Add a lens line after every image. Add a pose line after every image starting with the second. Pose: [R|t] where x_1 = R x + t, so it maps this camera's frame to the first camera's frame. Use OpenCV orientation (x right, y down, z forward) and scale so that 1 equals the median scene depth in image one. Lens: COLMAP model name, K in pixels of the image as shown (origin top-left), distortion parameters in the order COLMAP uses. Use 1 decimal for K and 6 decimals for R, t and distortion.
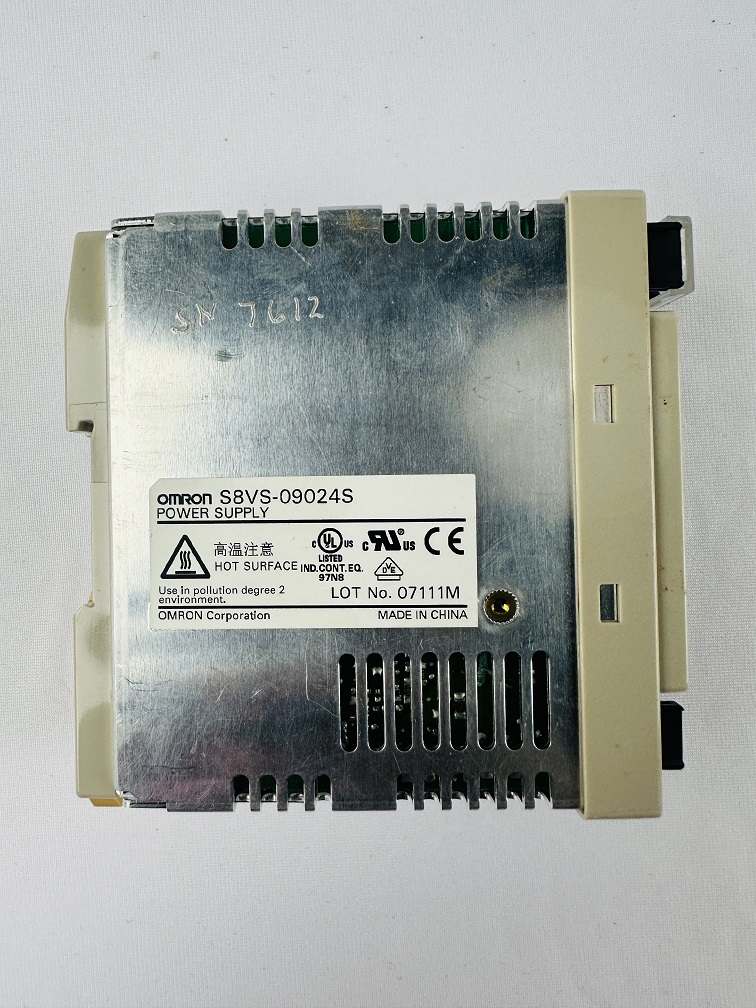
lens RADIAL K [[716.8, 0, 312.1], [0, 716.8, 464.0], [0, 0, 1]] dist [0.007512, 0.002063]
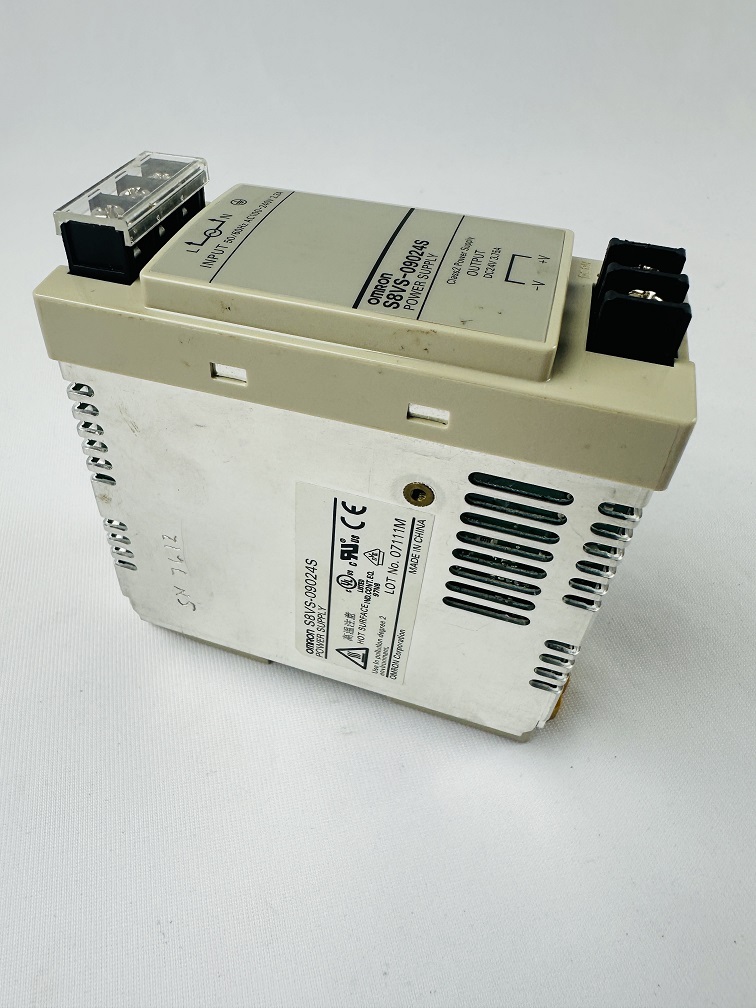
lens RADIAL K [[716.8, 0, 312.1], [0, 716.8, 464.0], [0, 0, 1]] dist [0.007512, 0.002063]
pose [[0.039338, -0.754372, -0.655268, 0.949733], [0.946249, 0.238816, -0.218128, 0.265283], [0.321038, -0.611466, 0.723218, 0.239656]]
